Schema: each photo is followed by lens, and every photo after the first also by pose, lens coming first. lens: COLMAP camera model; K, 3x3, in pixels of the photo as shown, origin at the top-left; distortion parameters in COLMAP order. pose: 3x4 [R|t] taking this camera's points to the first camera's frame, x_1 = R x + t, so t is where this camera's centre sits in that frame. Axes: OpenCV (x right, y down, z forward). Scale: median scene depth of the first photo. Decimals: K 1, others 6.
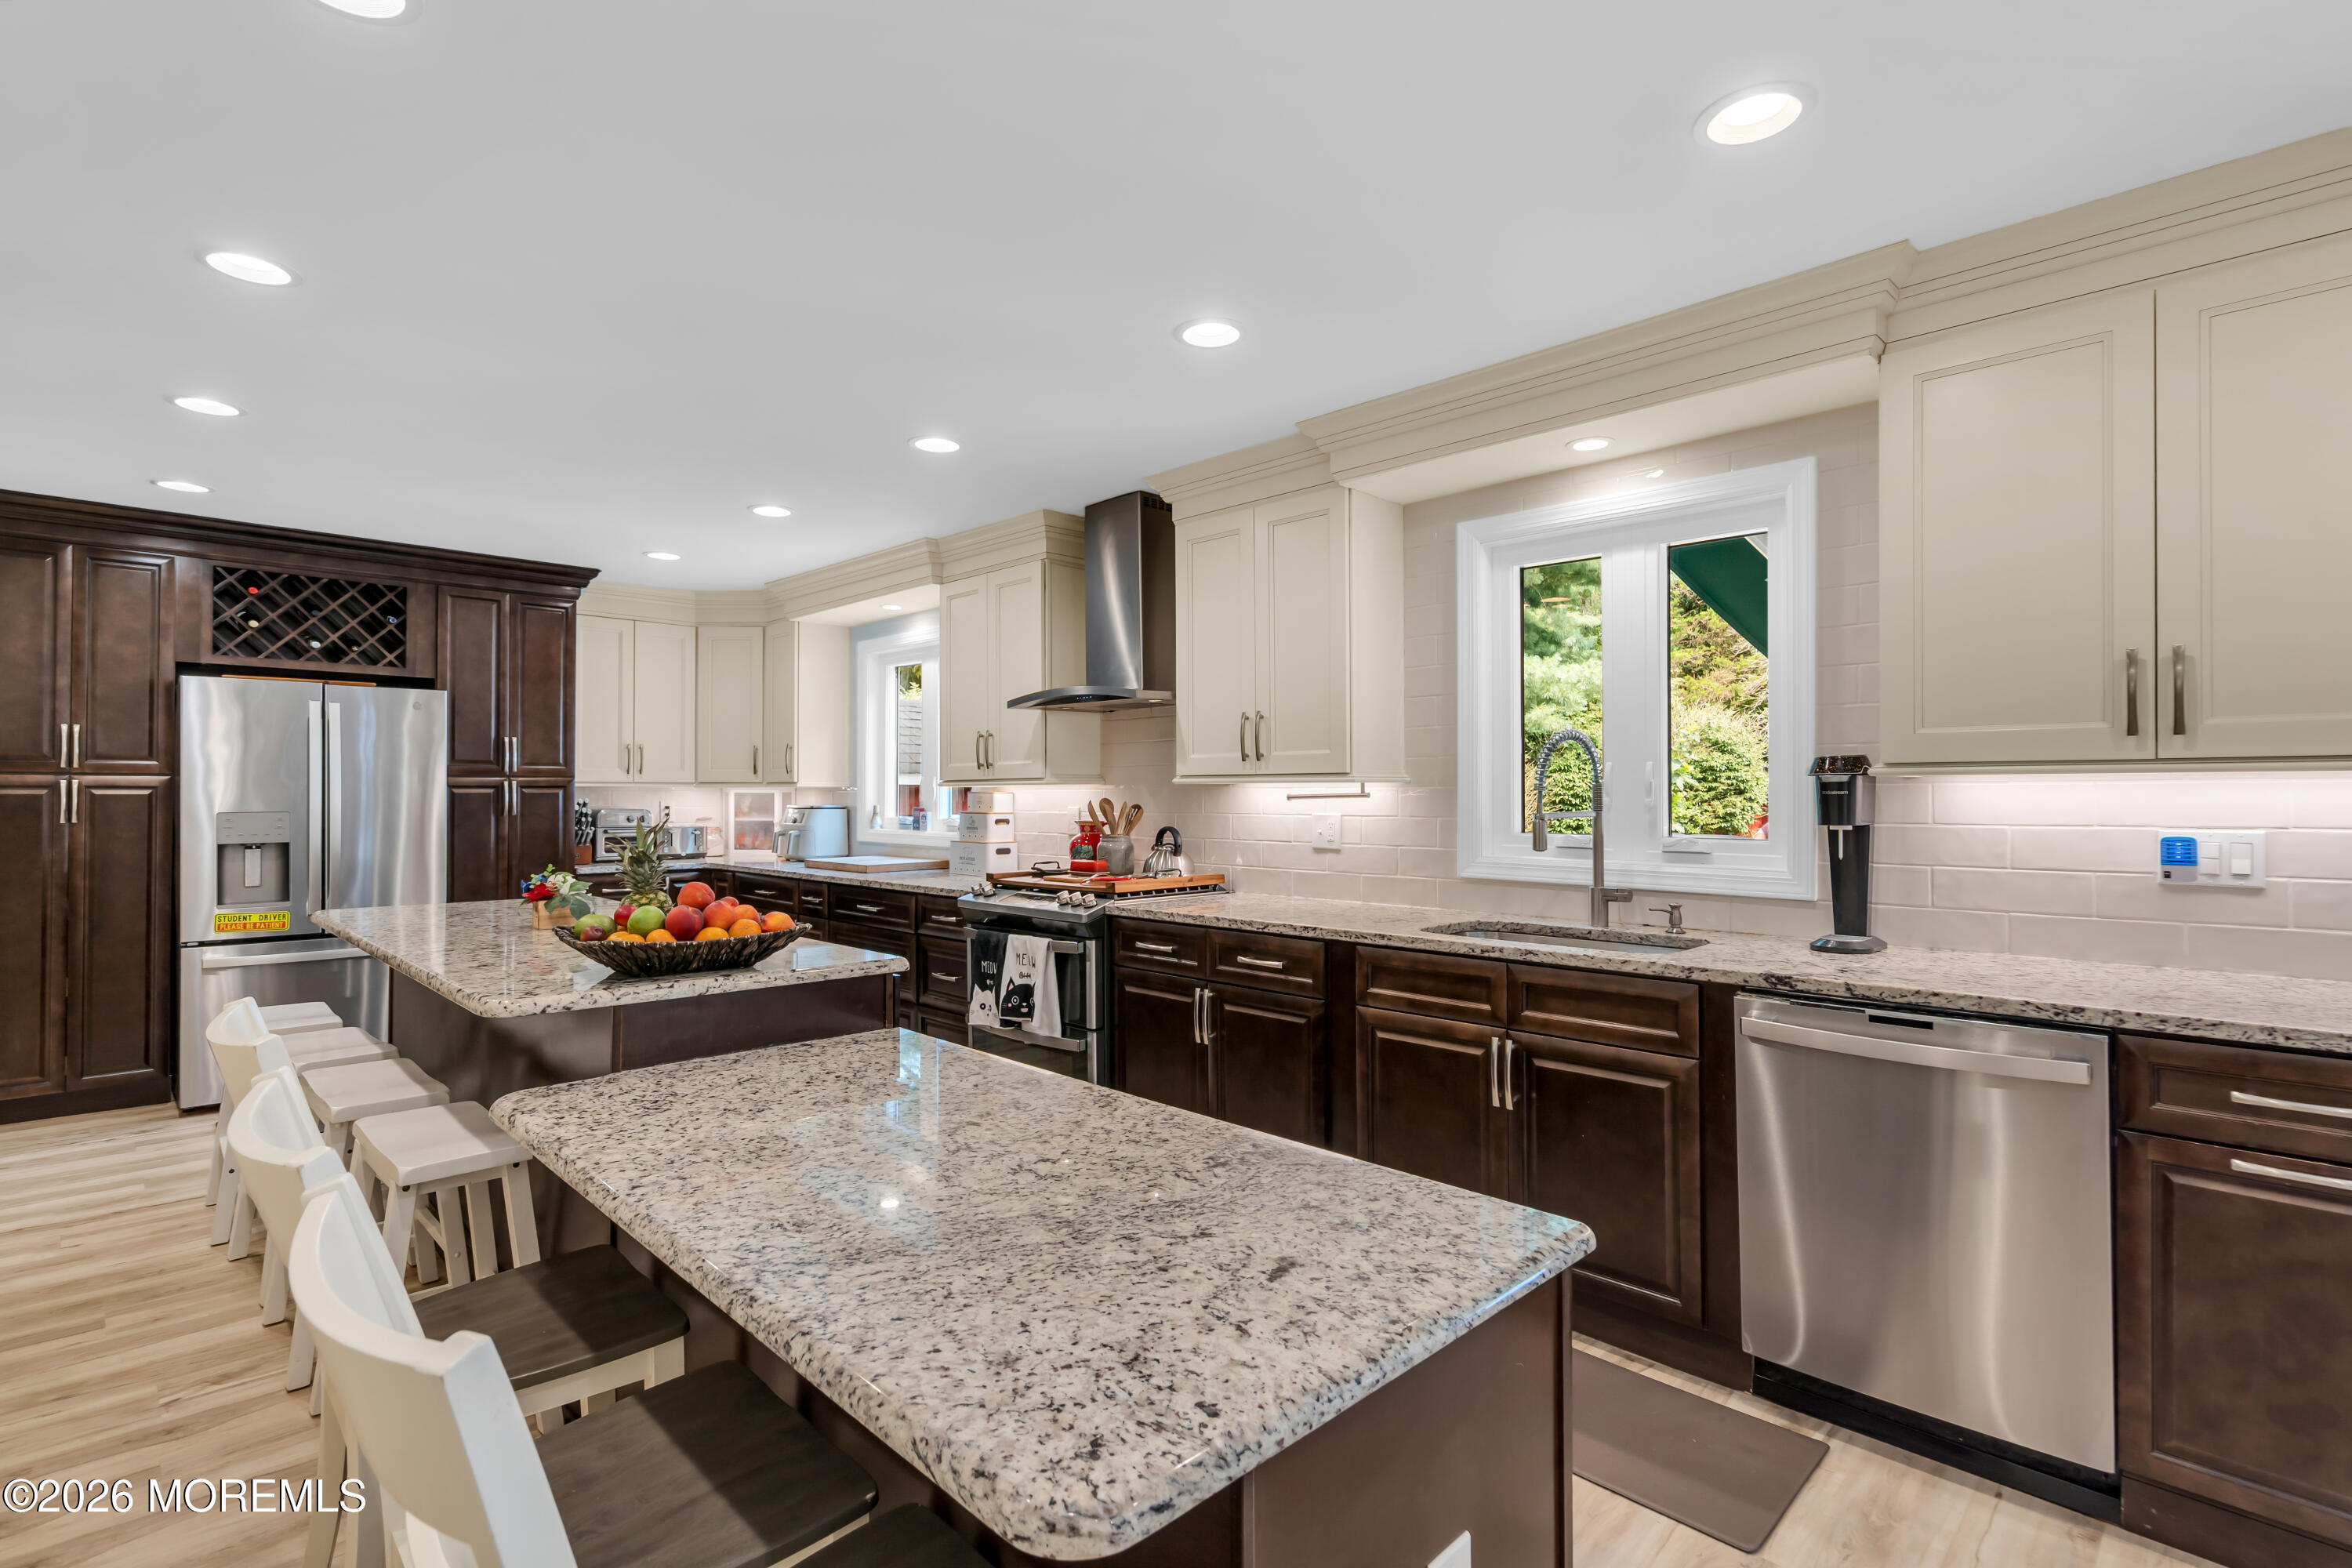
lens RADIAL K [[1111.5, 0, 1173.1], [0, 1111.5, 784.8], [0, 0, 1]] dist [-0.001007, 0.001033]
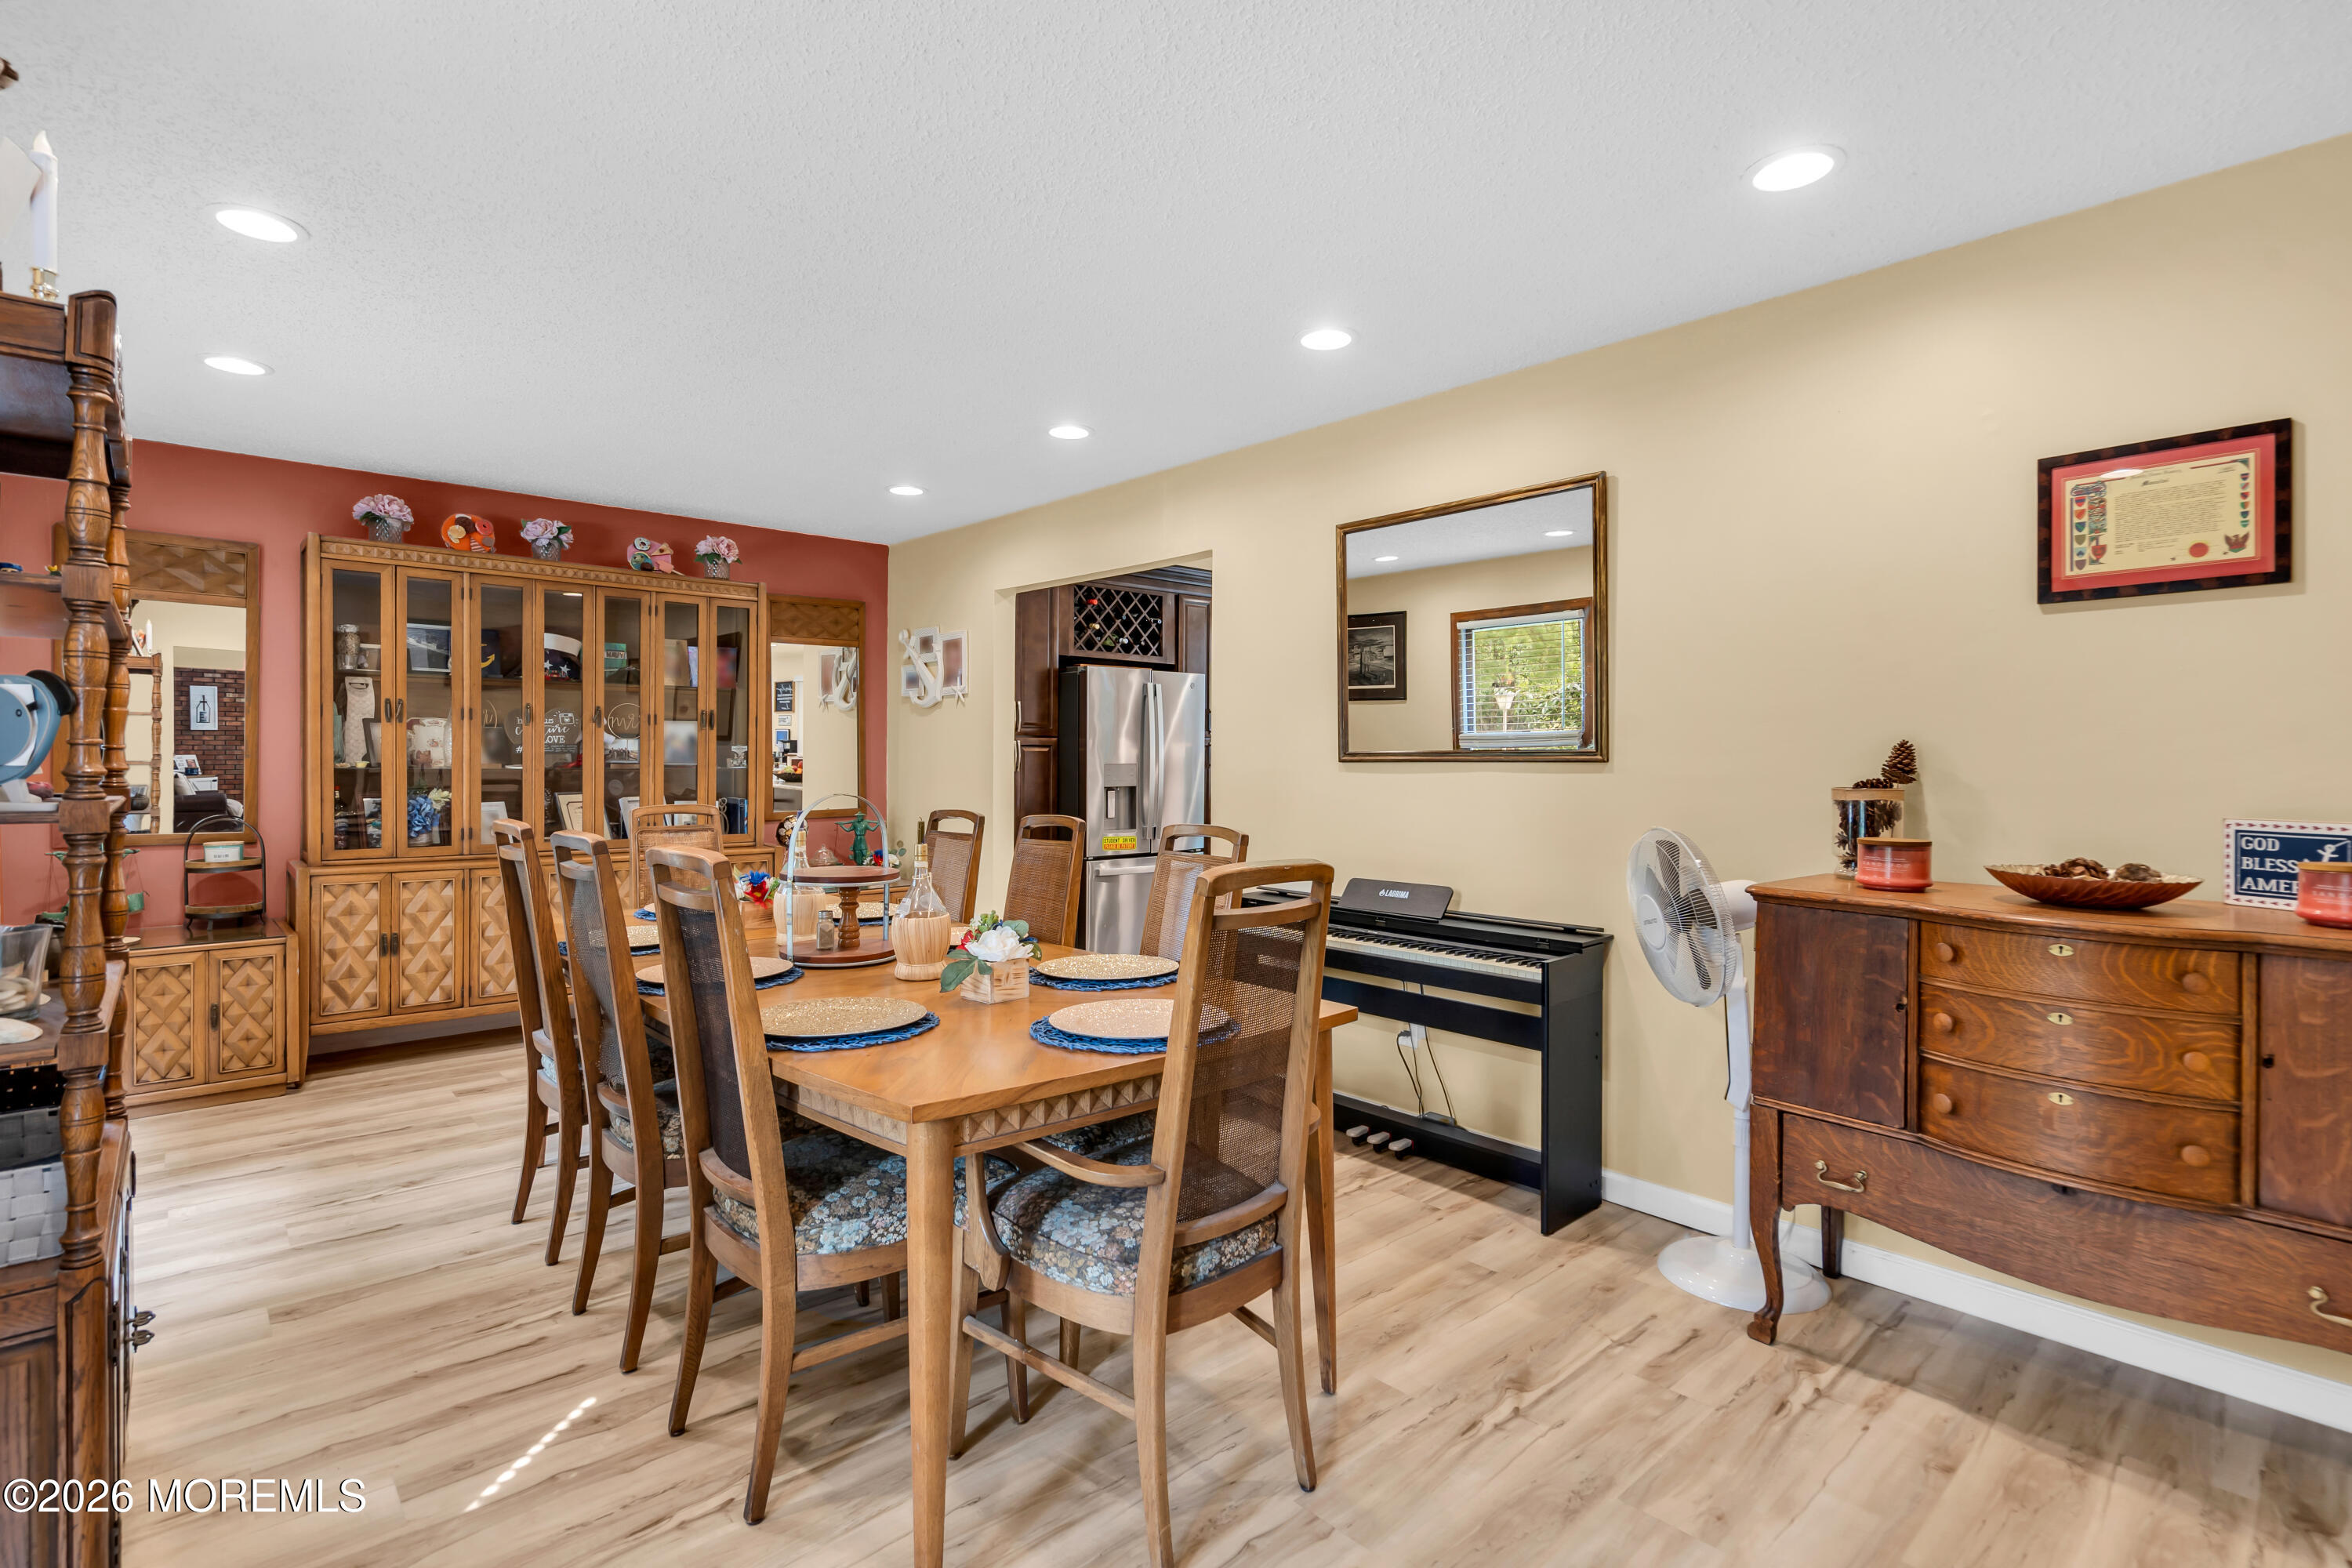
lens RADIAL K [[1111.5, 0, 1164.1], [0, 1111.5, 768.1], [0, 0, 1]] dist [-0.001007, 0.001033]
pose [[0.996837, 0.004109, -0.079371, -0.677056], [-0.003159, 0.999922, 0.012088, 0.013042], [0.079414, -0.011799, 0.996772, -0.375087]]
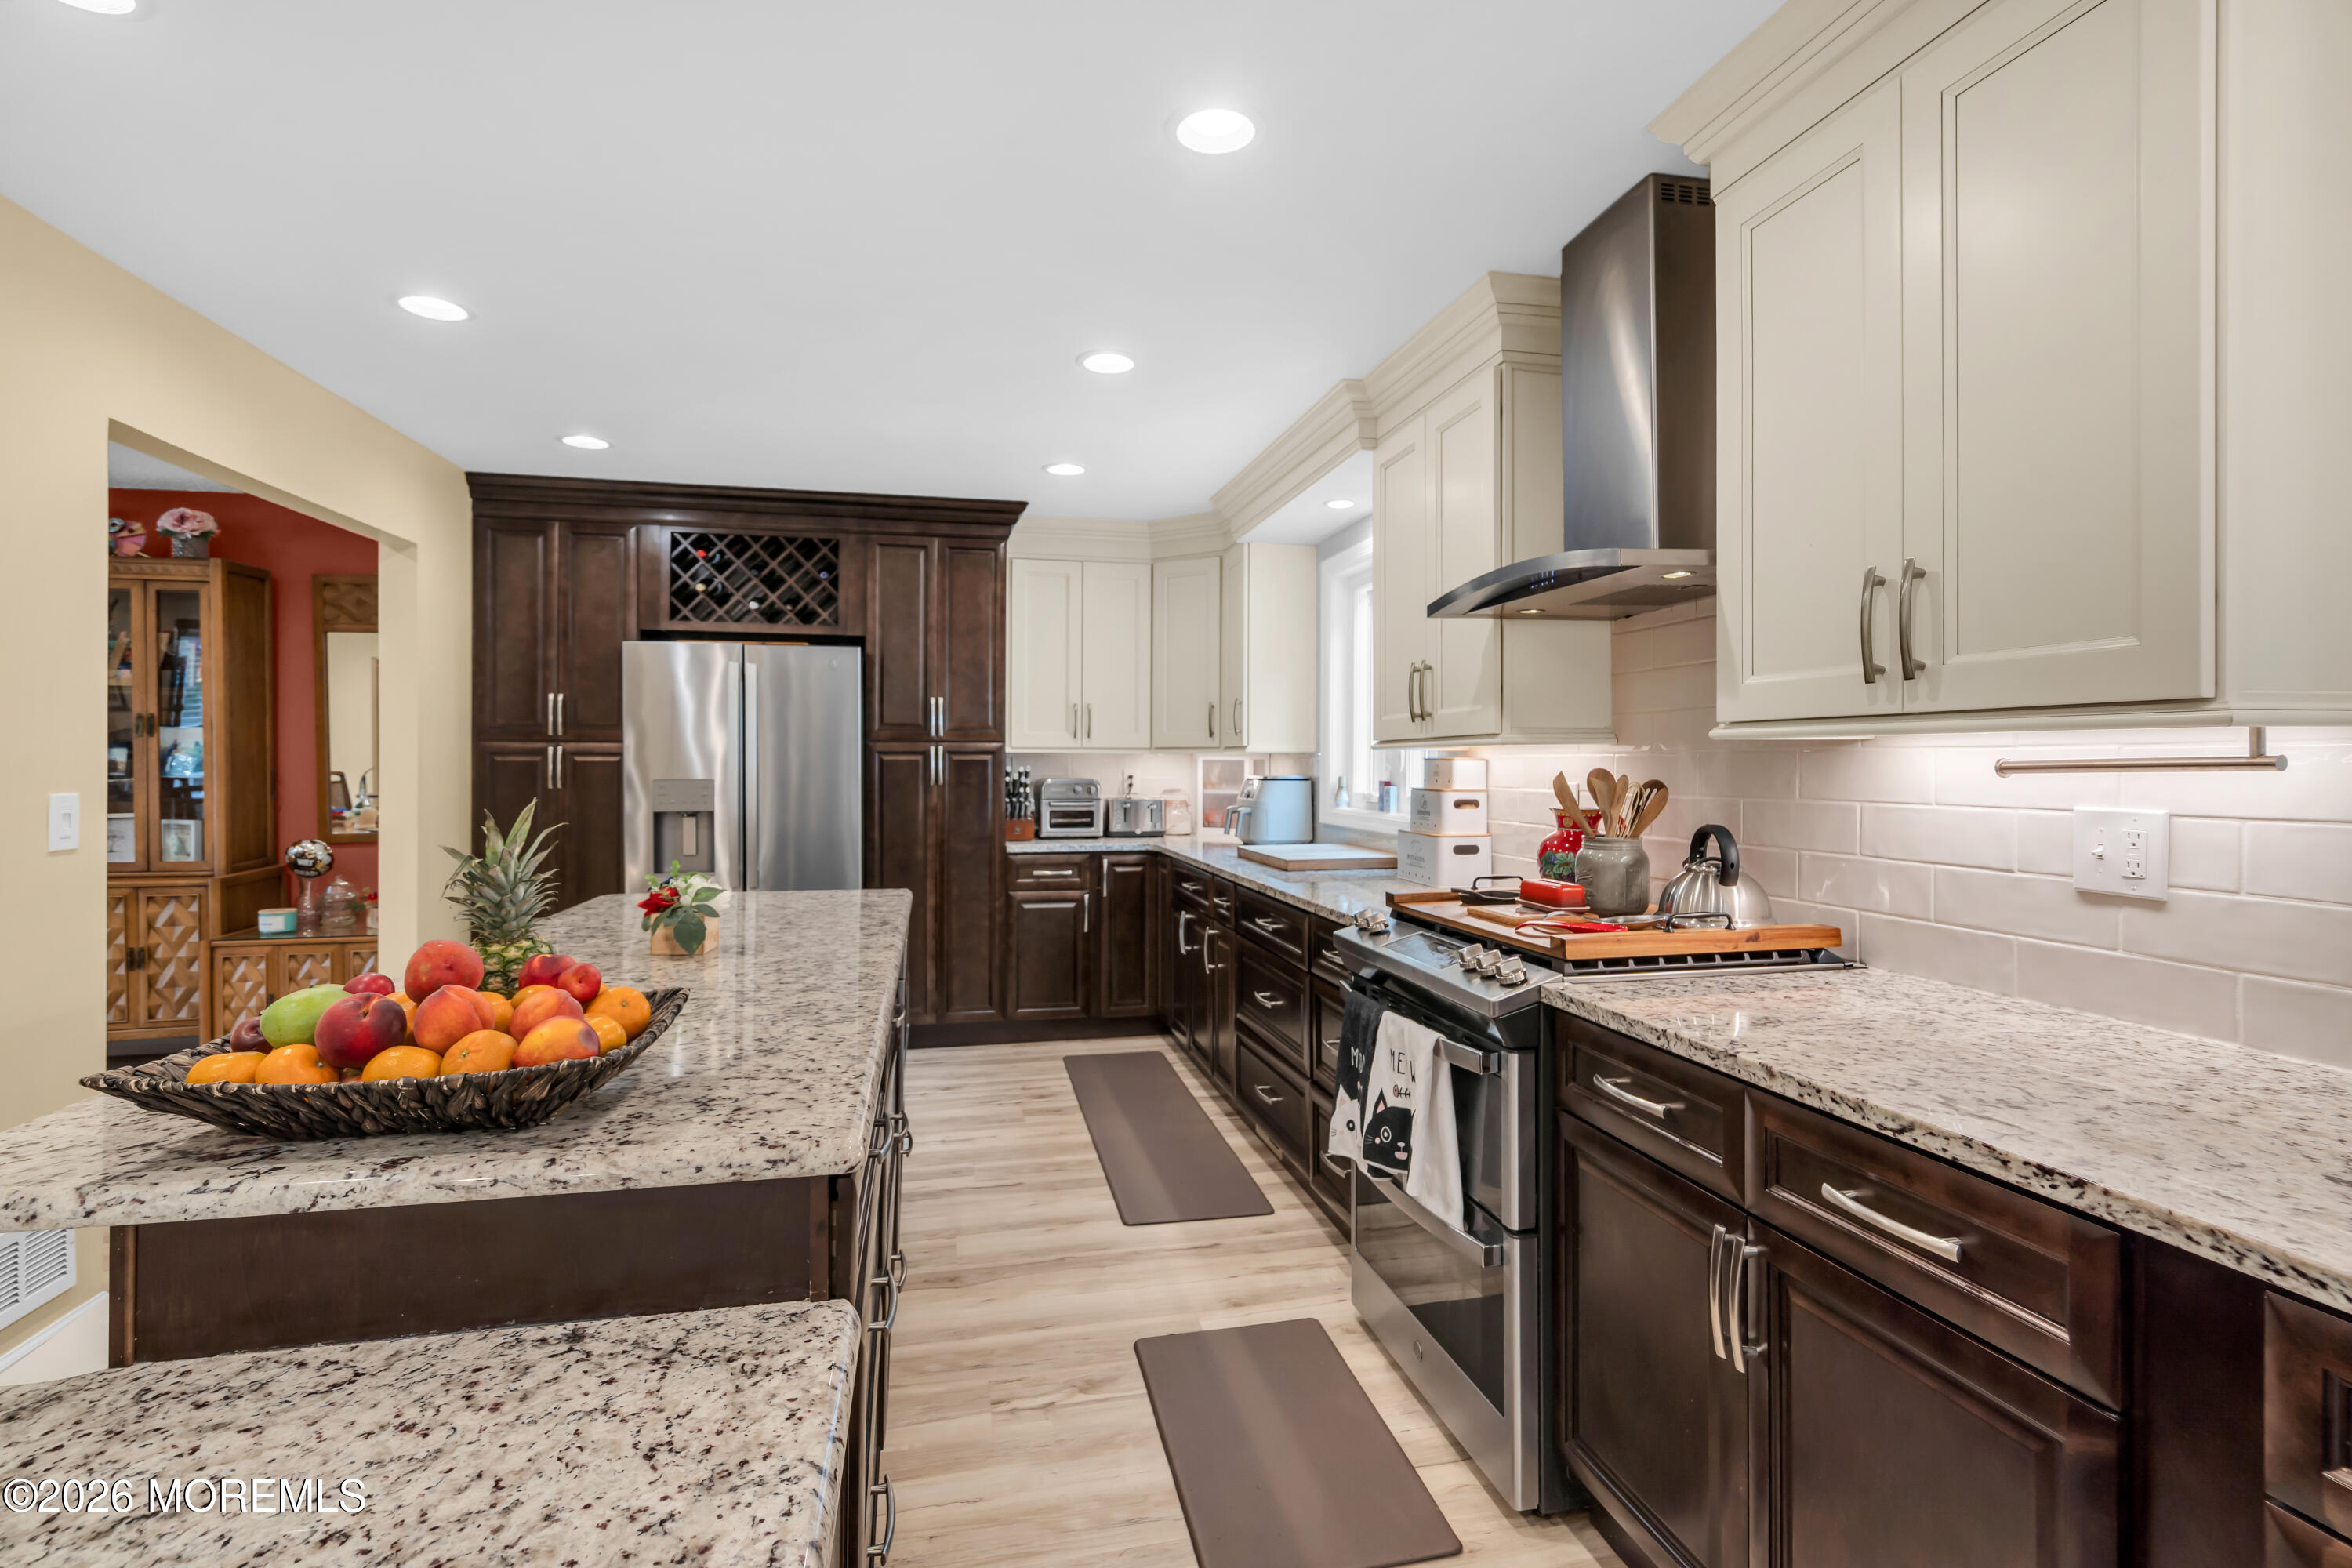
lens RADIAL K [[1111.5, 0, 1176.5], [0, 1111.5, 764.7], [0, 0, 1]] dist [-0.001007, 0.001033]
pose [[0.847941, 0.002268, -0.530085, 0.053572], [0.003169, 0.999951, 0.009349, 0.004295], [0.530081, -0.009607, 0.847893, 0.414792]]
